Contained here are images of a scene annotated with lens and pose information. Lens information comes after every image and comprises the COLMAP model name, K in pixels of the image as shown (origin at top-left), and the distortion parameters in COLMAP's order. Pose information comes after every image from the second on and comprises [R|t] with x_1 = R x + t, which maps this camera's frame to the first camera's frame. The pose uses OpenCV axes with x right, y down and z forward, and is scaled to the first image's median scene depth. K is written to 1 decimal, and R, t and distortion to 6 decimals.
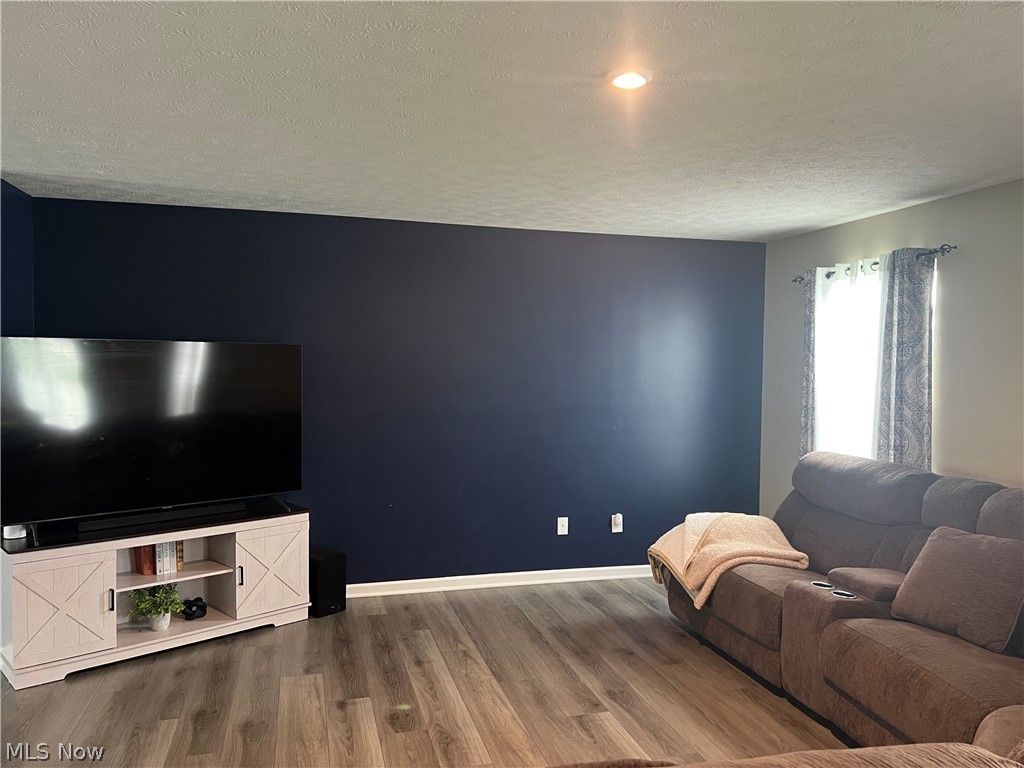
lens RADIAL K [[770.7, 0, 519.5], [0, 770.7, 390.8], [0, 0, 1]] dist [0.067664, -0.077108]
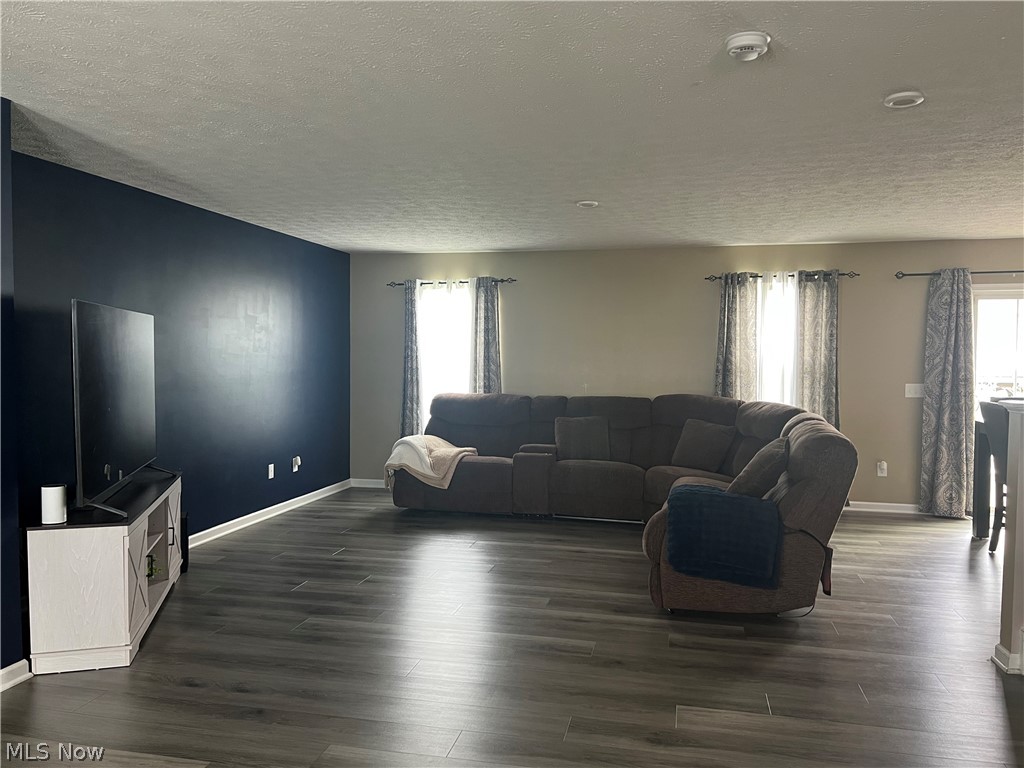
lens RADIAL K [[770.7, 0, 519.5], [0, 770.7, 390.8], [0, 0, 1]] dist [0.067664, -0.077108]
pose [[0.470515, -0.050392, 0.880952, -0.989487], [0.030885, 0.998697, 0.040631, 0.011663], [-0.881851, 0.008091, 0.471458, 0.084294]]
